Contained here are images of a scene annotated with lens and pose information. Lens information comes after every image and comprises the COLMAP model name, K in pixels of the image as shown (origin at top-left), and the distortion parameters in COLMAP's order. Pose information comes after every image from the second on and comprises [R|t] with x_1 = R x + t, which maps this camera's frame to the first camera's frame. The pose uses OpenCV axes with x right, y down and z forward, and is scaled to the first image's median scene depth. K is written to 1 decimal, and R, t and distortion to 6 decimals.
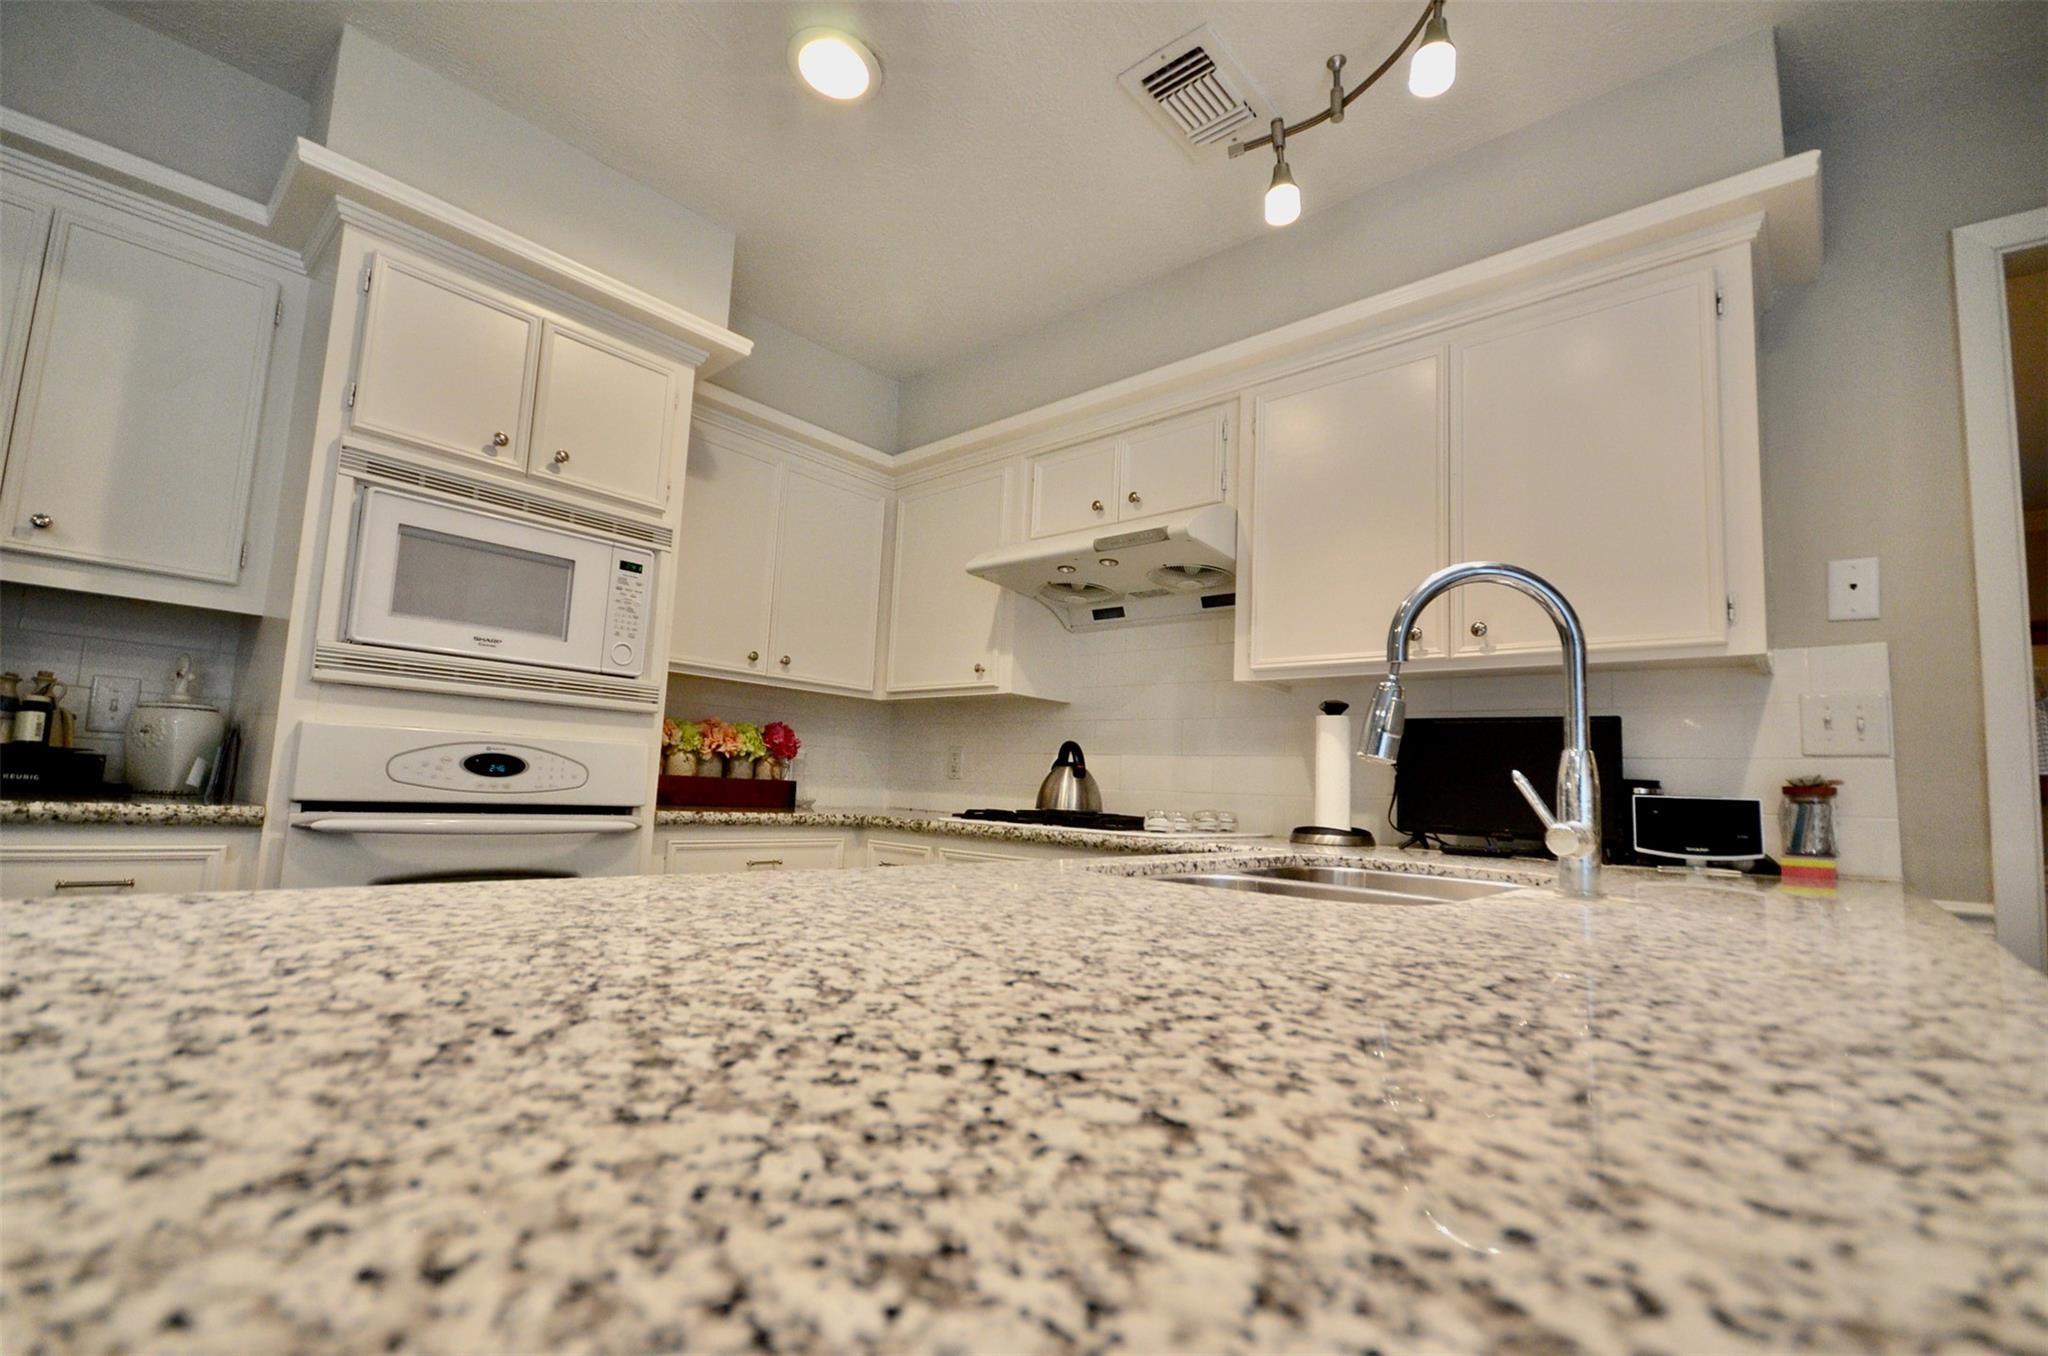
lens RADIAL K [[889.8, 0, 1030.8], [0, 889.8, 682.6], [0, 0, 1]] dist [-0.008865, -0.003850]
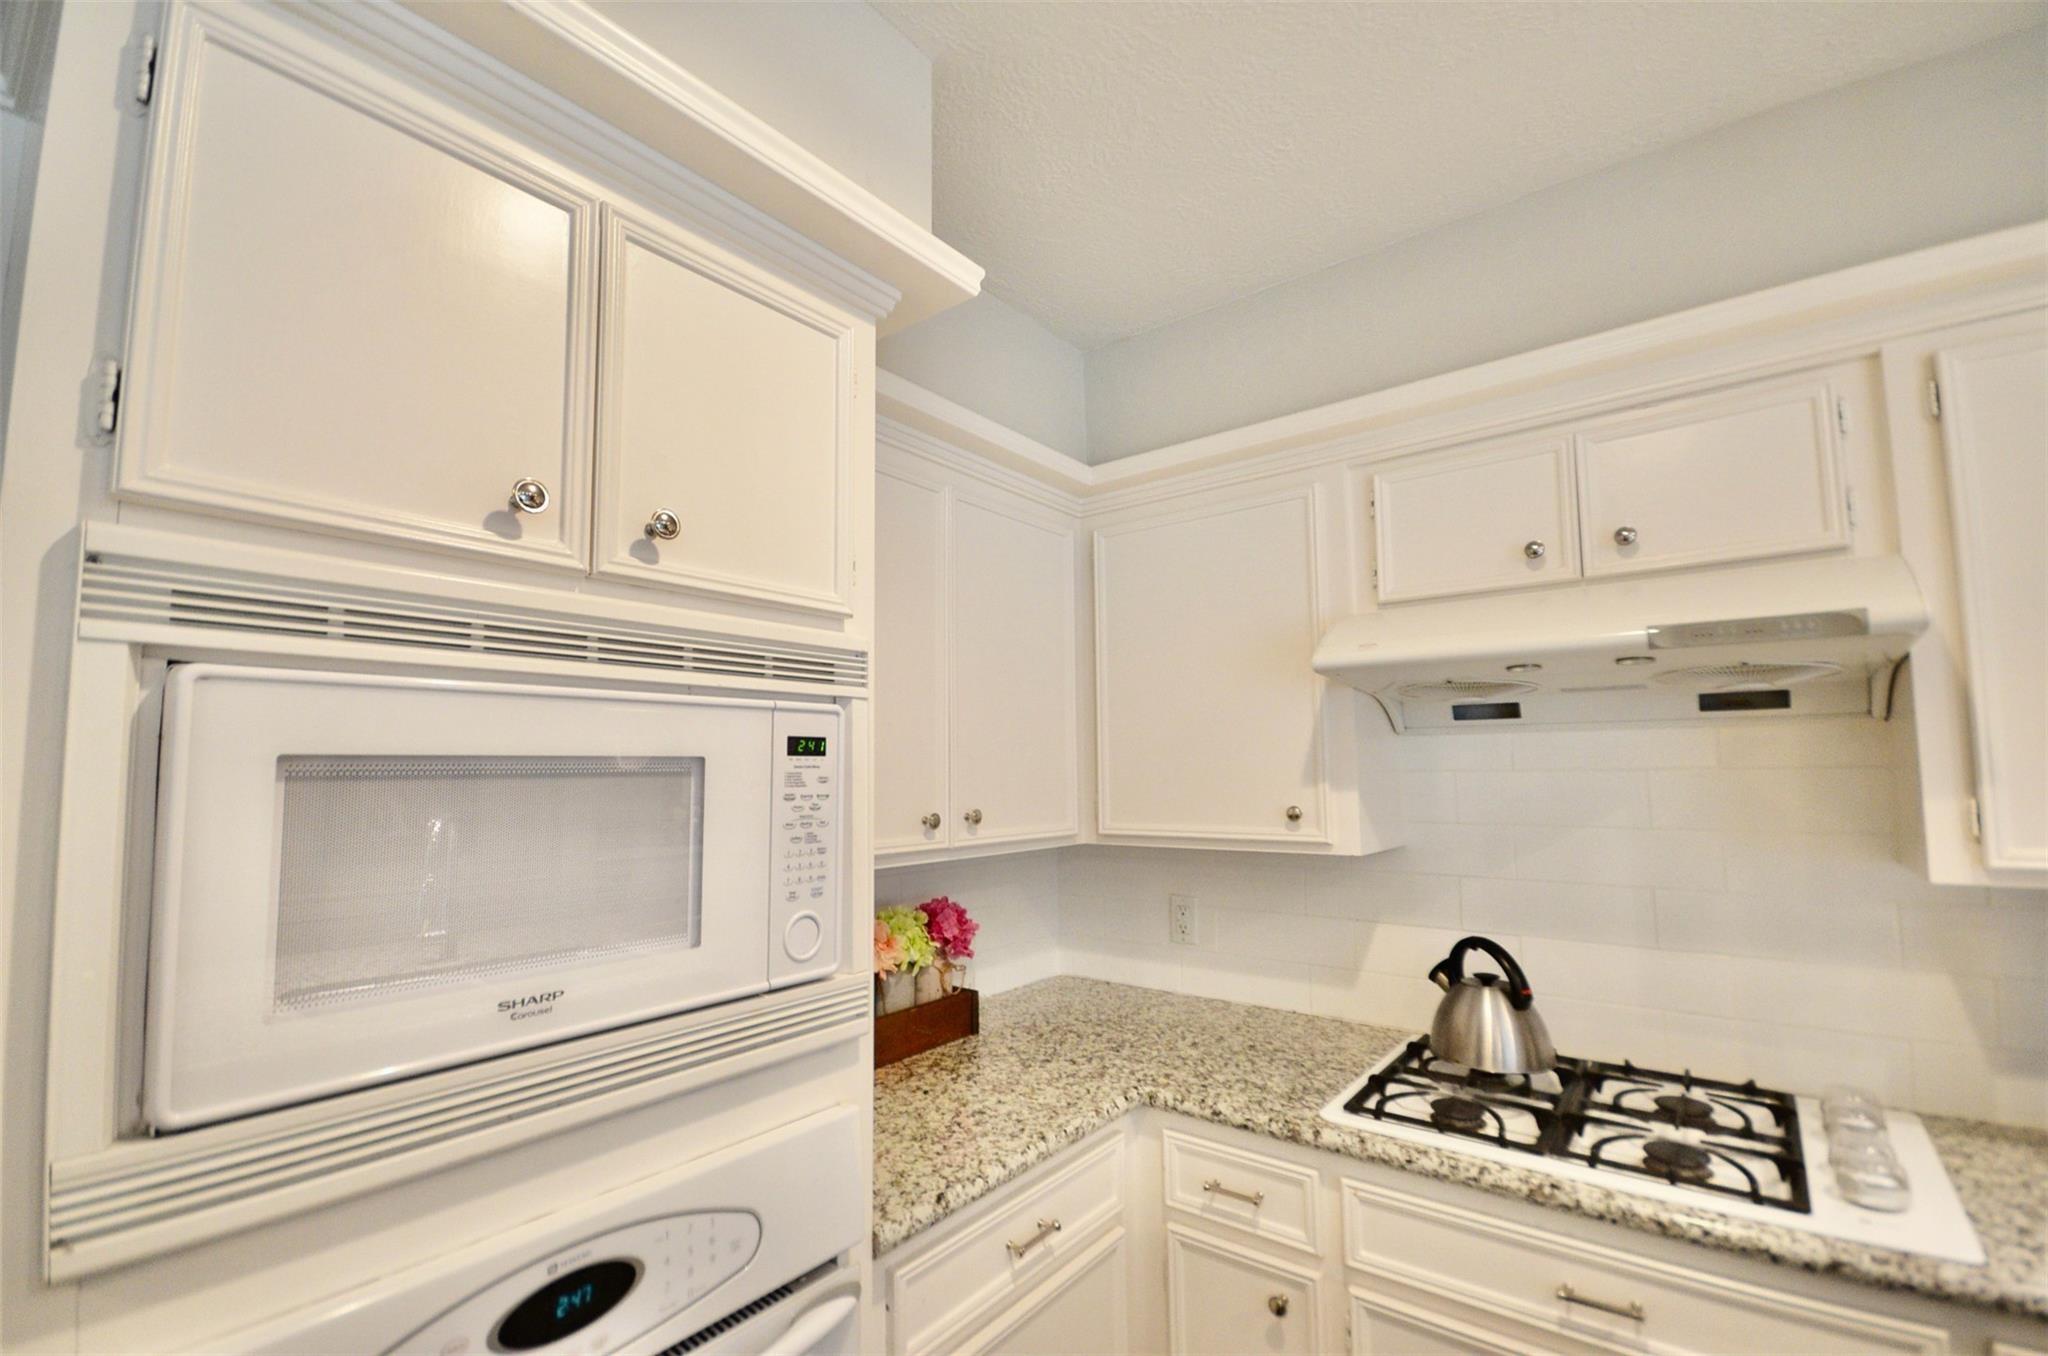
lens RADIAL K [[889.8, 0, 1020.2], [0, 889.8, 684.6], [0, 0, 1]] dist [-0.008865, -0.003850]
pose [[0.997436, -0.048411, 0.052711, -0.353263], [0.047217, 0.998604, 0.023661, -0.165448], [-0.053783, -0.021111, 0.998329, 0.513012]]
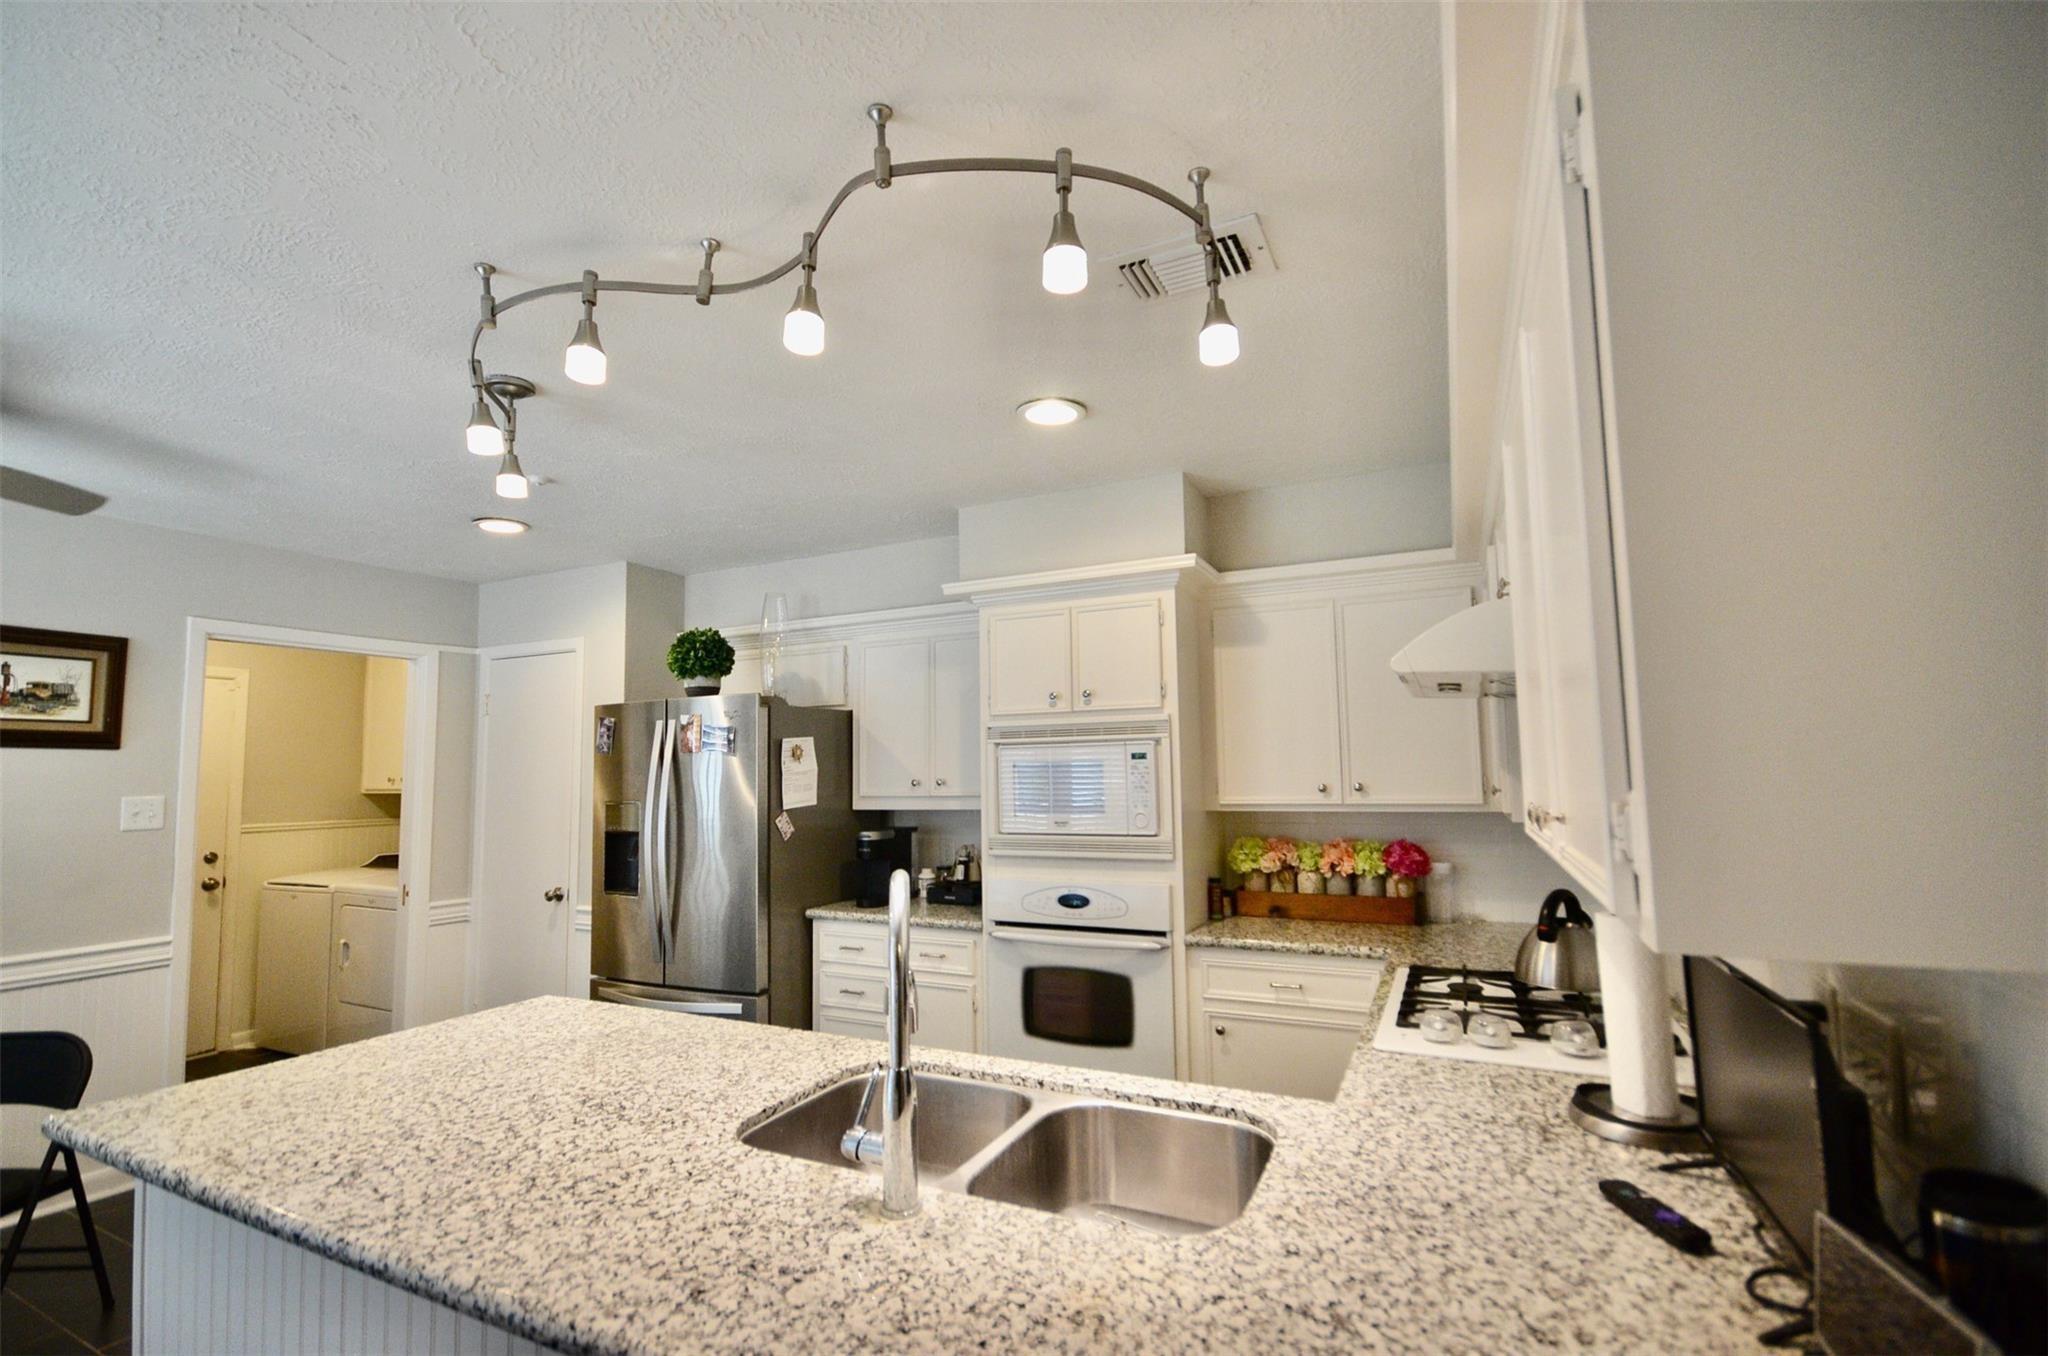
lens RADIAL K [[889.8, 0, 1031.7], [0, 889.8, 691.2], [0, 0, 1]] dist [-0.008865, -0.003850]
pose [[0.262780, -0.136930, -0.955090, 0.832709], [0.142519, 0.984529, -0.101938, -0.110161], [0.954272, -0.109331, 0.278230, 0.454122]]
